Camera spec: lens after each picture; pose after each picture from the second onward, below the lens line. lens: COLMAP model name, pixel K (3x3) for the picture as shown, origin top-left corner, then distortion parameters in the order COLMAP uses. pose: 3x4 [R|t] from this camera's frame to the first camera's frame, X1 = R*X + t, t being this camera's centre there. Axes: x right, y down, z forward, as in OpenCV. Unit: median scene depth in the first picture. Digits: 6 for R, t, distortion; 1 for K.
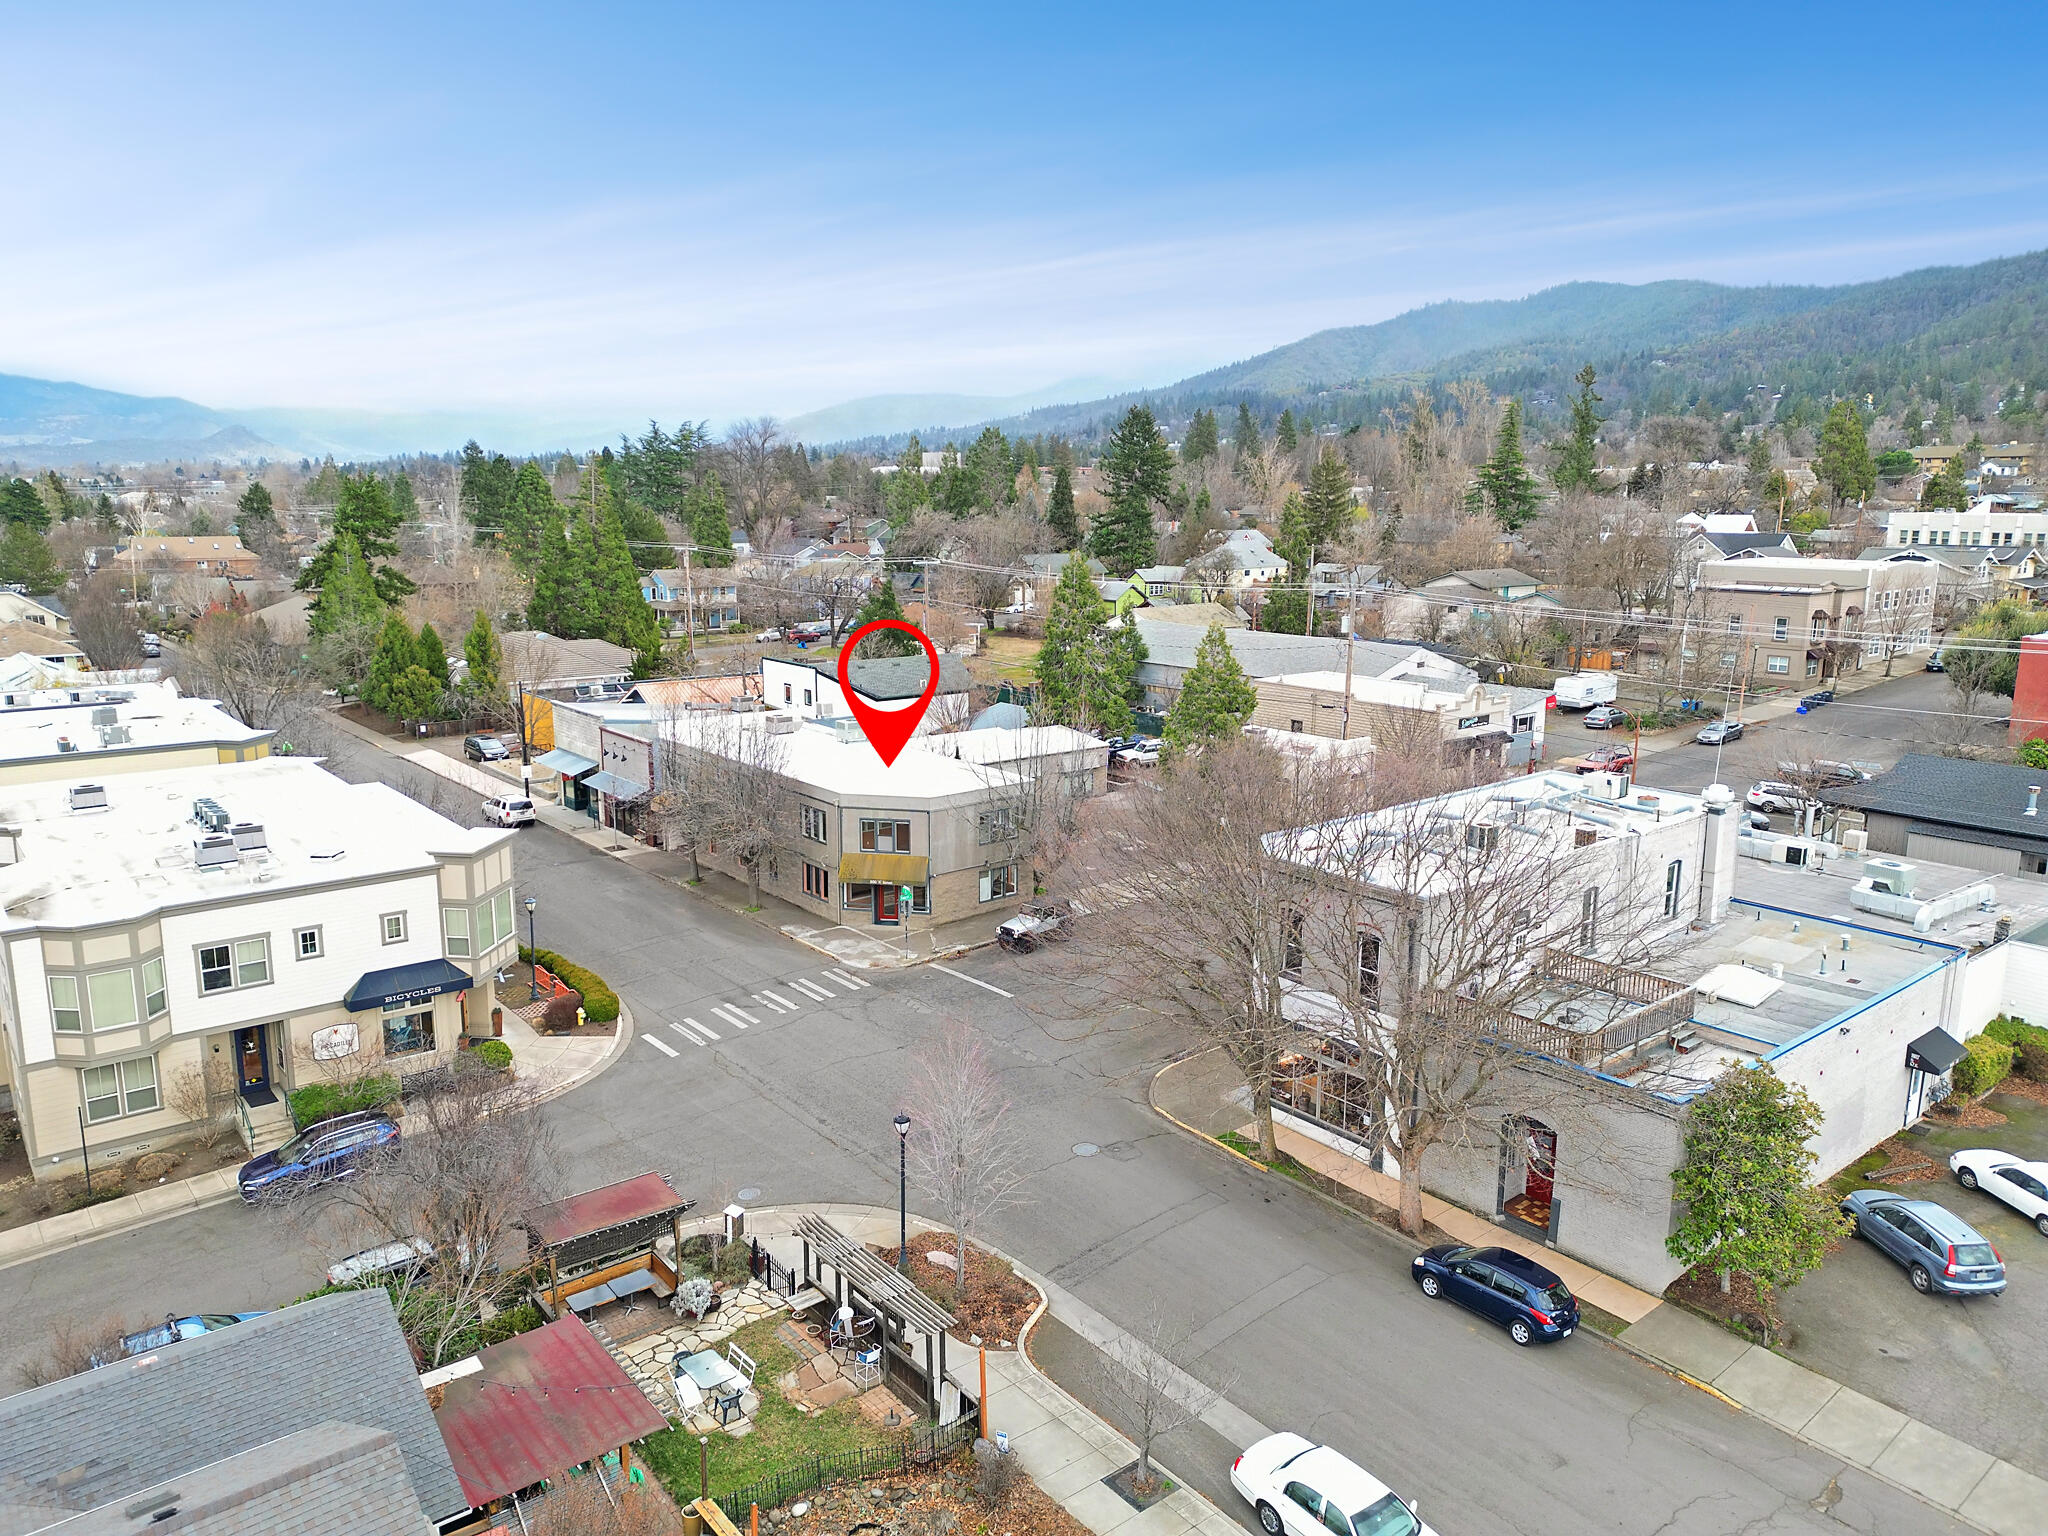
lens RADIAL K [[1414.8, 0, 1024.0], [0, 1414.8, 768.0], [0, 0, 1]] dist [0.094790, -0.100743]
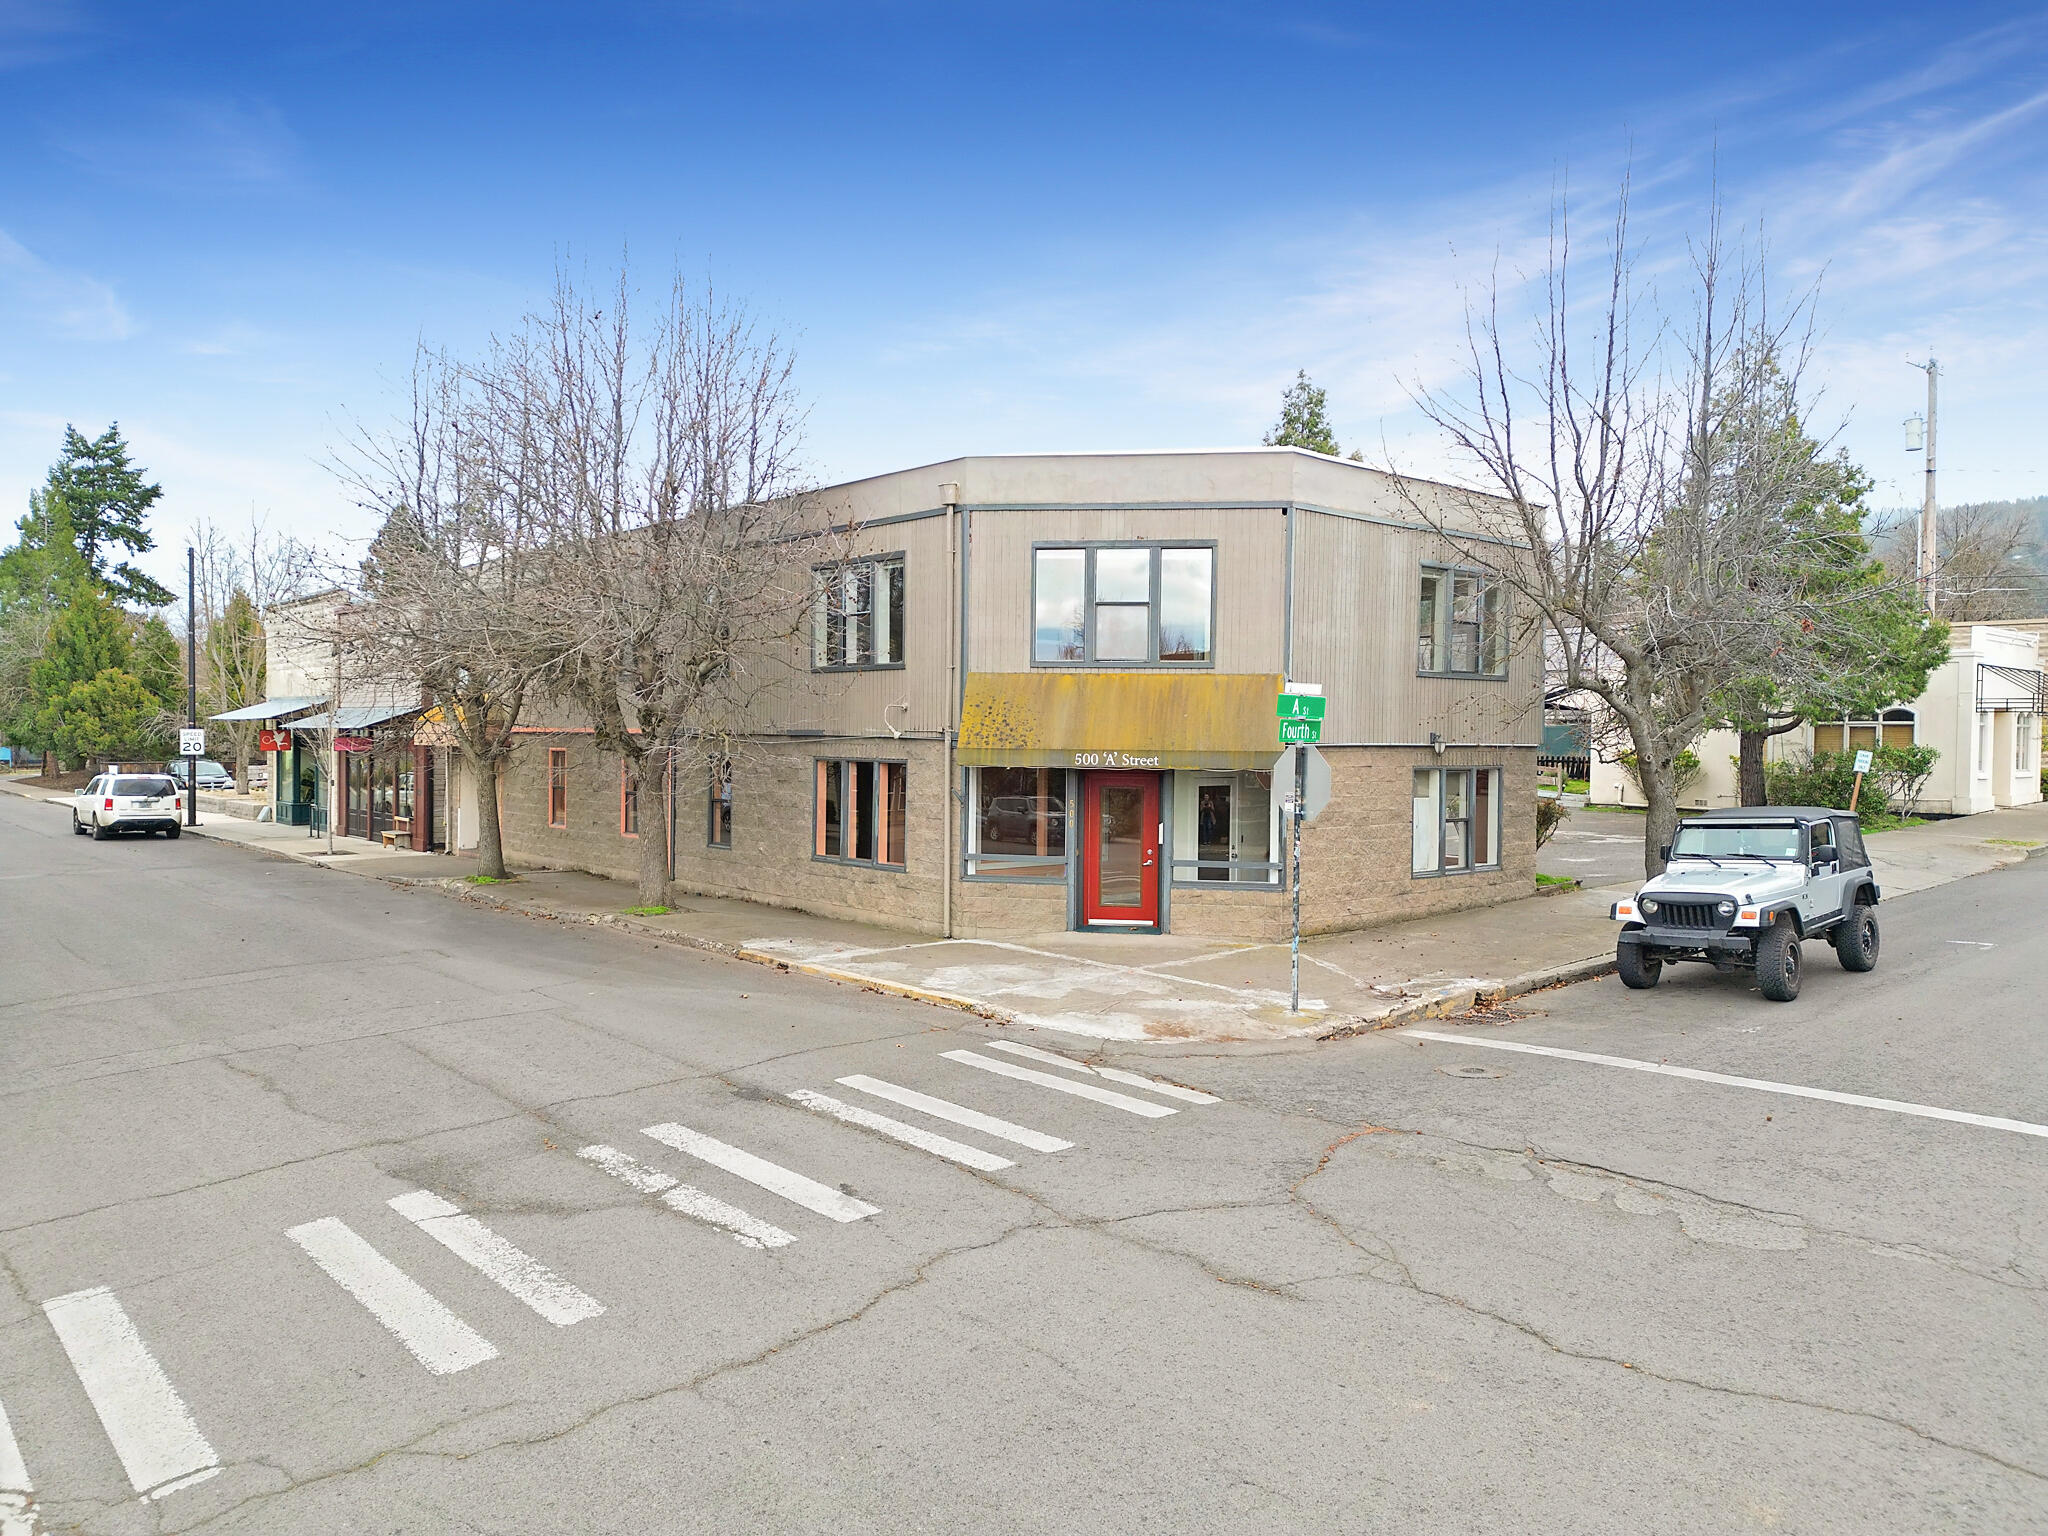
lens RADIAL K [[1414.8, 0, 1024.0], [0, 1414.8, 768.0], [0, 0, 1]] dist [0.094790, -0.100743]
pose [[0.999278, 0.005253, 0.037641, -0.125568], [0.001249, 0.985329, -0.170662, 0.125374], [-0.037986, 0.170586, 0.984610, 0.712252]]
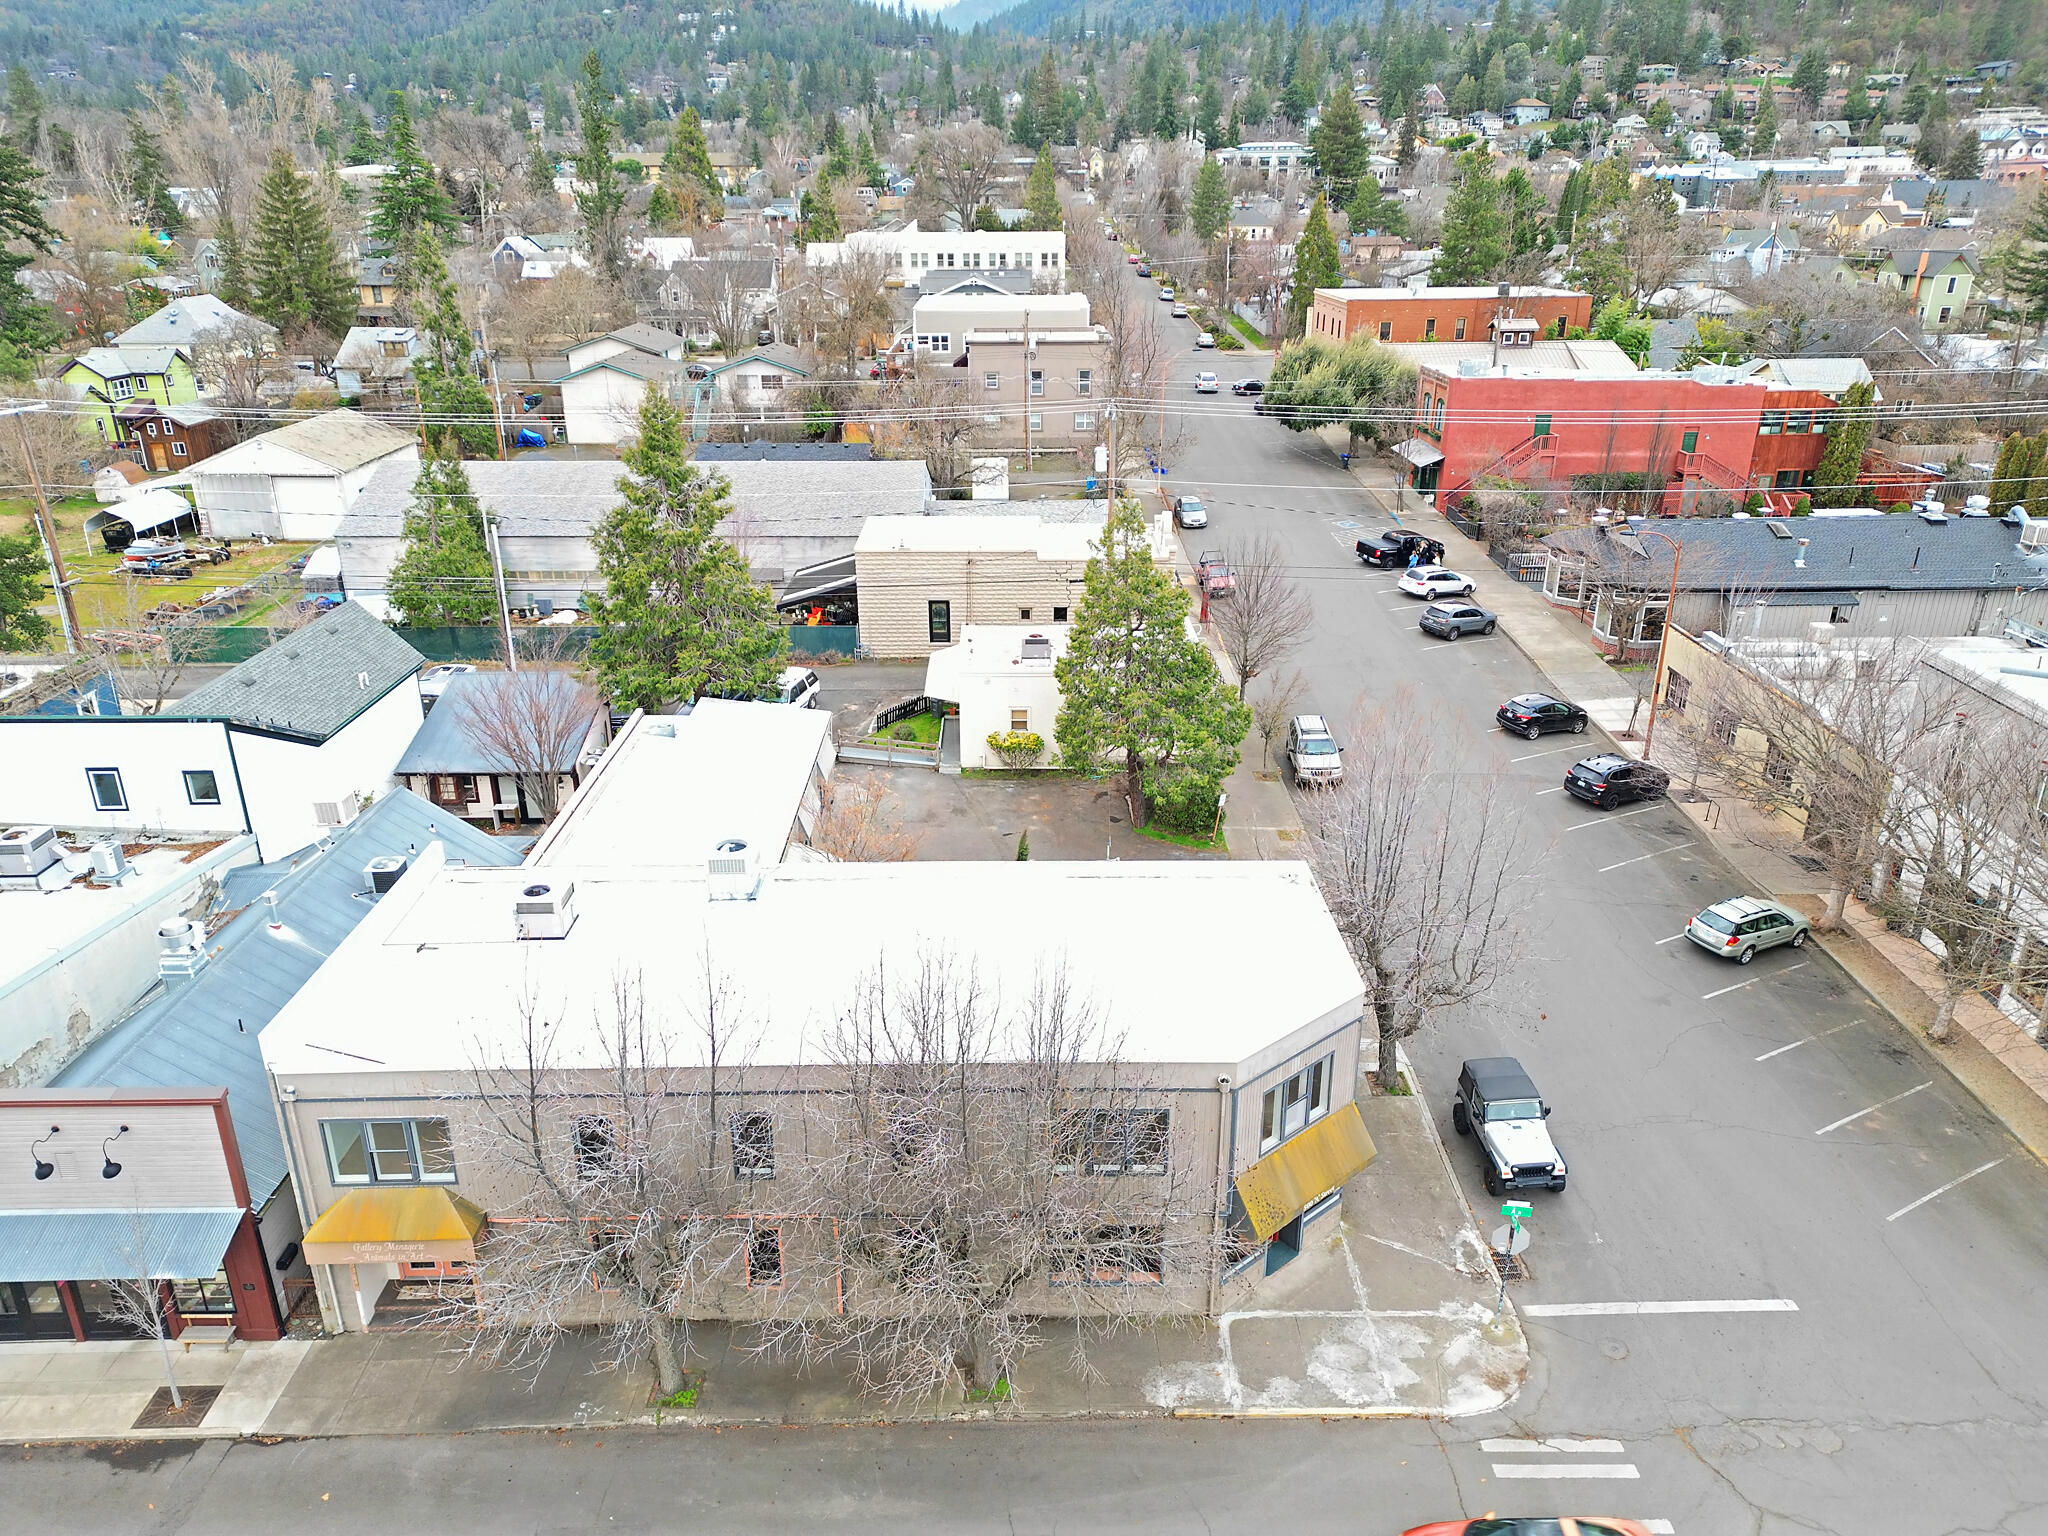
lens RADIAL K [[1414.8, 0, 1024.0], [0, 1414.8, 768.0], [0, 0, 1]] dist [0.094790, -0.100743]
pose [[0.621378, -0.298211, 0.724541, -0.448627], [0.154968, 0.953245, 0.259439, -0.186628], [-0.768032, -0.048929, 0.638539, 0.759025]]
